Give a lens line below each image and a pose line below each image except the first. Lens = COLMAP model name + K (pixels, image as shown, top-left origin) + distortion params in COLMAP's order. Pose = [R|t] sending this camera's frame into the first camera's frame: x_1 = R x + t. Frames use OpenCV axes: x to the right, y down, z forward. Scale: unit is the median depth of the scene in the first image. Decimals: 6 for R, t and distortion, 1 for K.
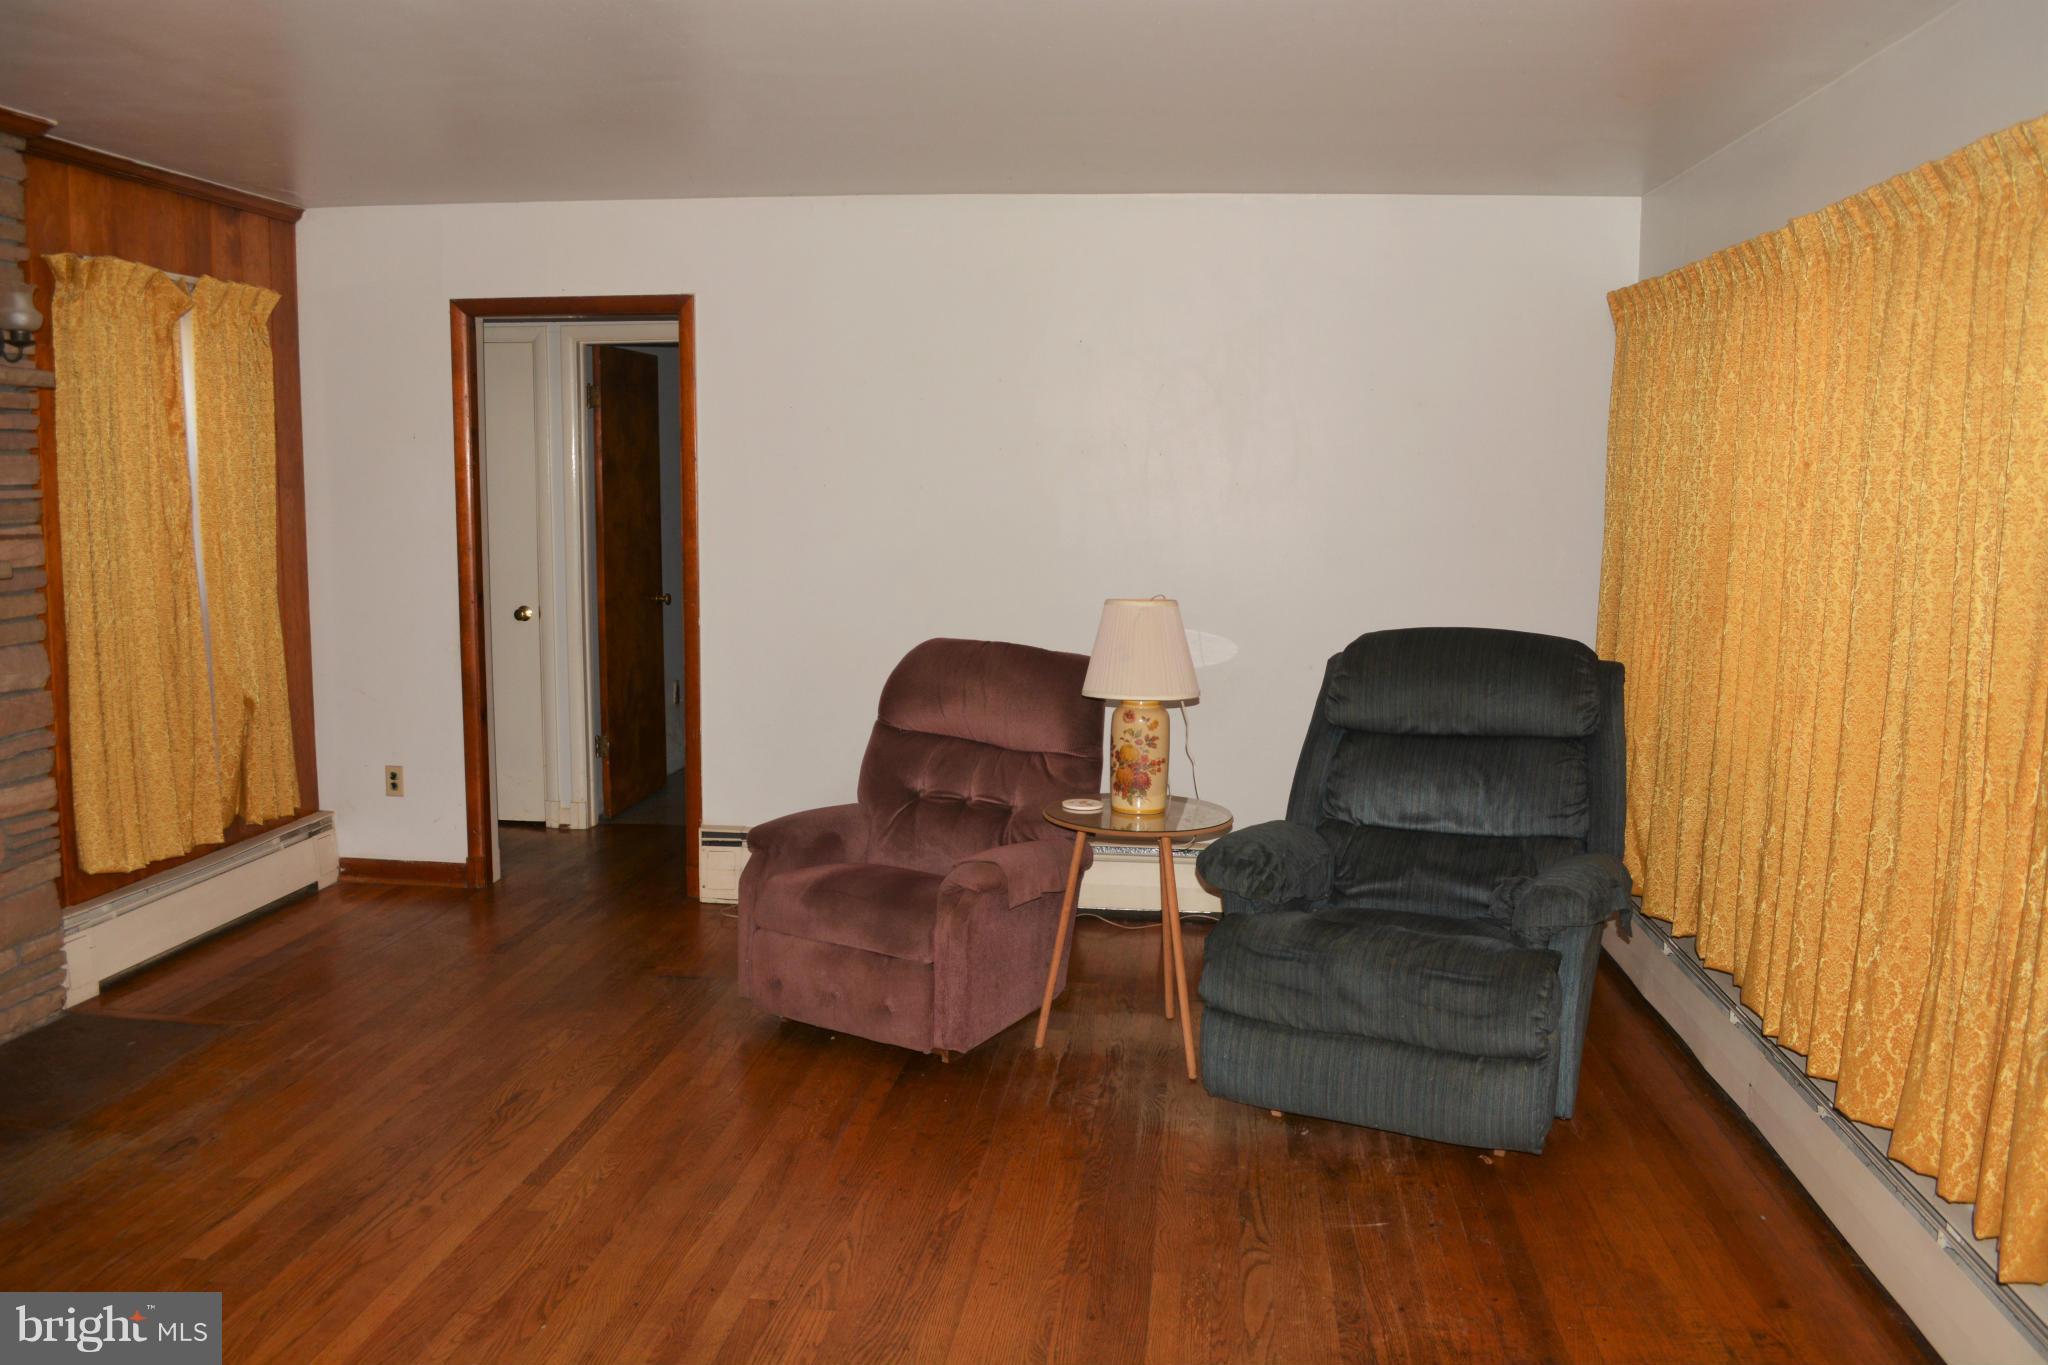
lens RADIAL K [[1628.2, 0, 1024.0], [0, 1628.2, 682.5], [0, 0, 1]] dist [-0.066718, -0.006946]
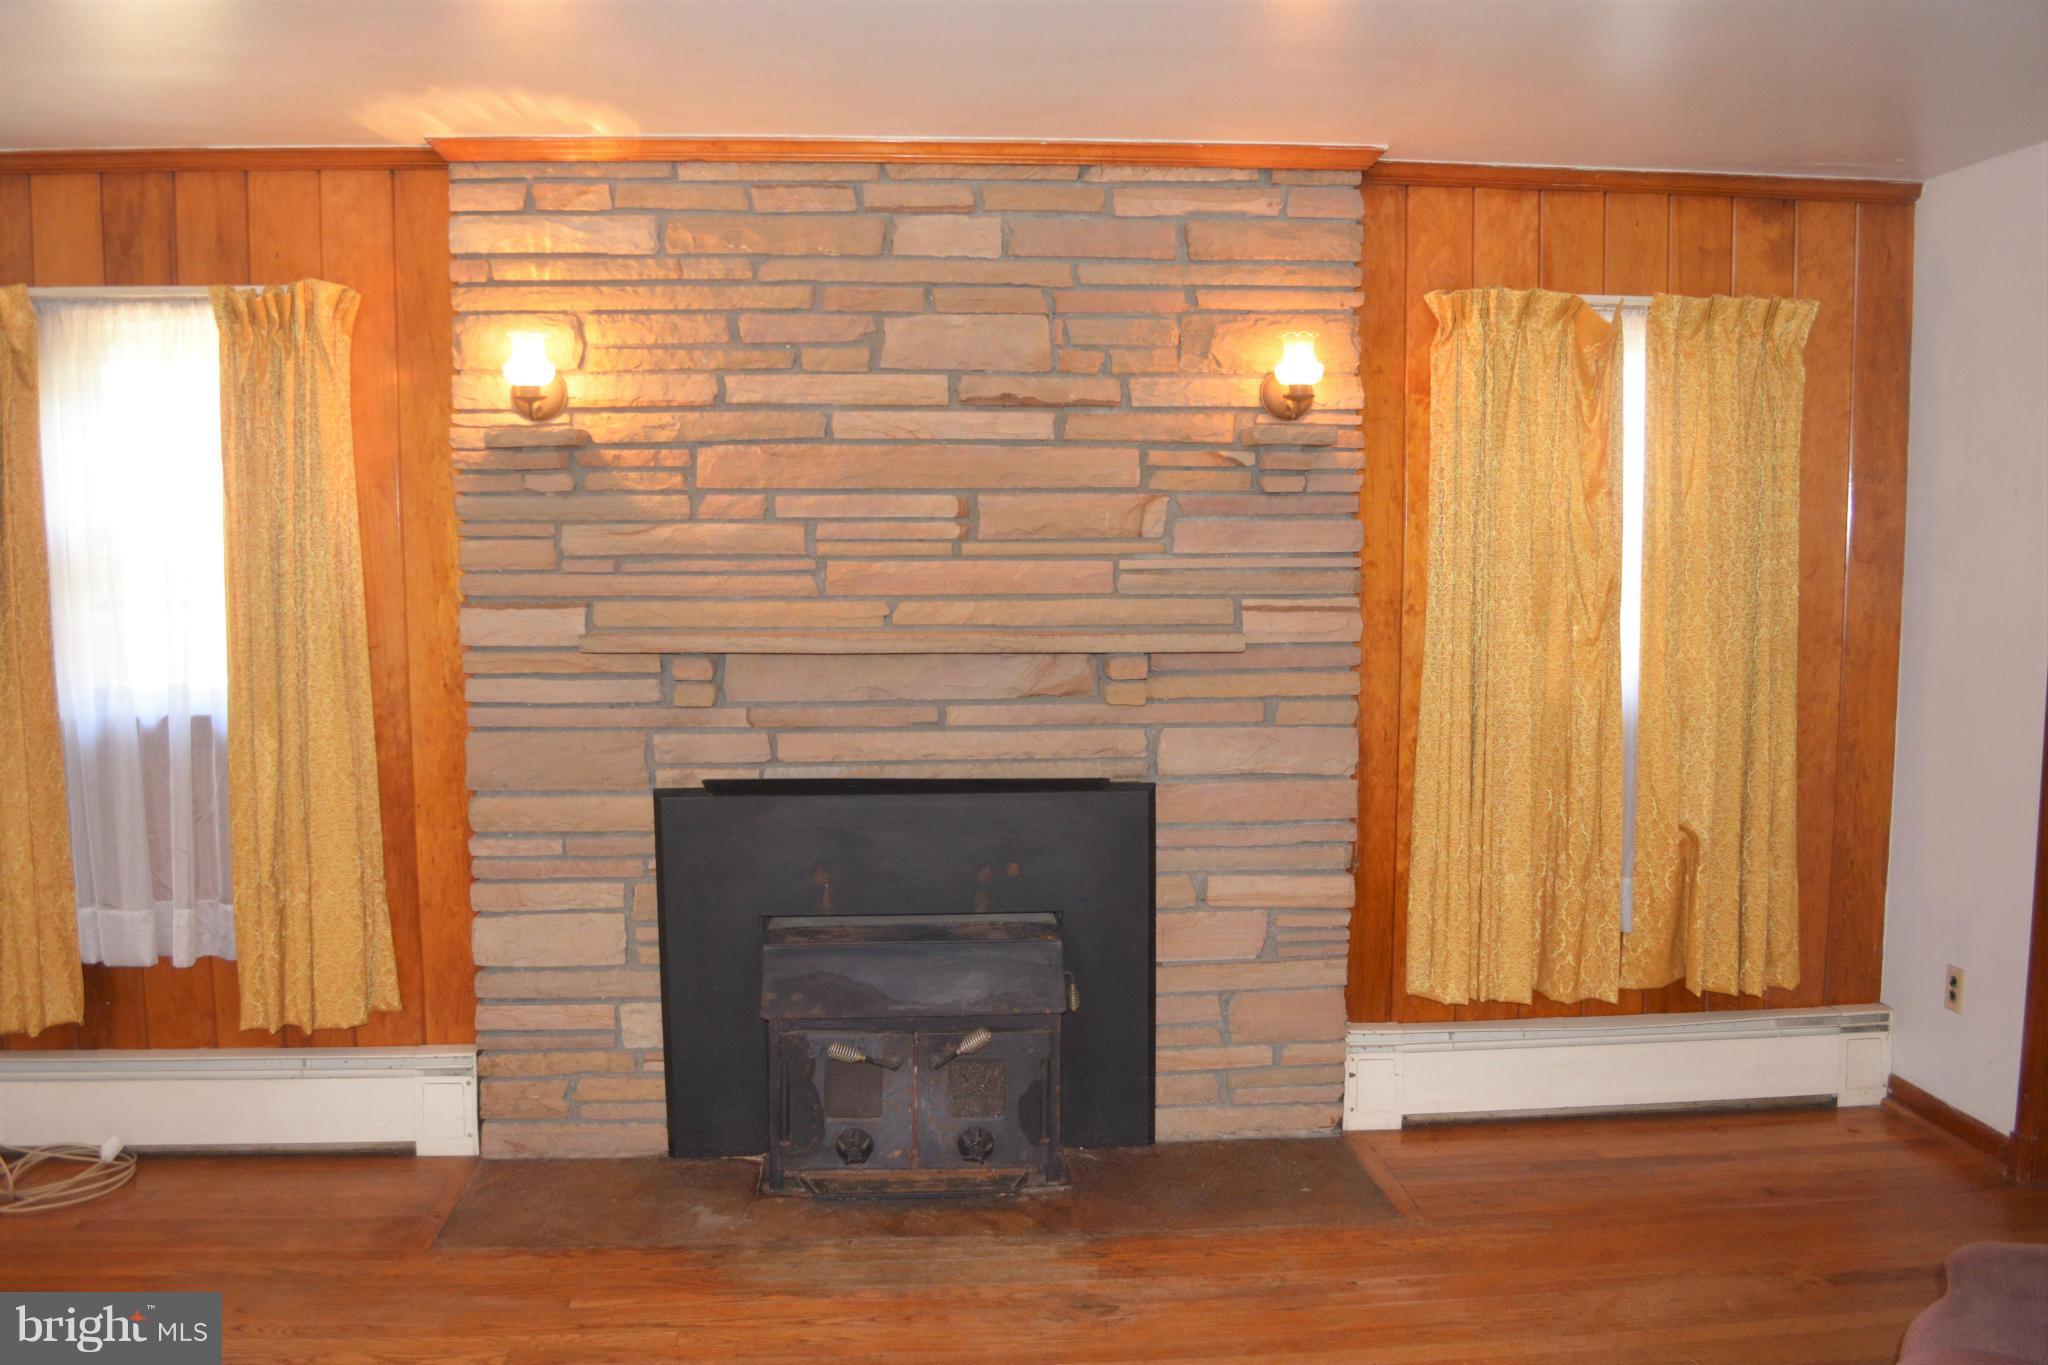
lens RADIAL K [[1628.2, 0, 1024.0], [0, 1628.2, 682.5], [0, 0, 1]] dist [-0.066718, -0.006946]
pose [[0.200794, 0.077472, -0.976565, 0.229761], [-0.122965, 0.990977, 0.053332, -0.070953], [0.971885, 0.109375, 0.208508, 0.577459]]
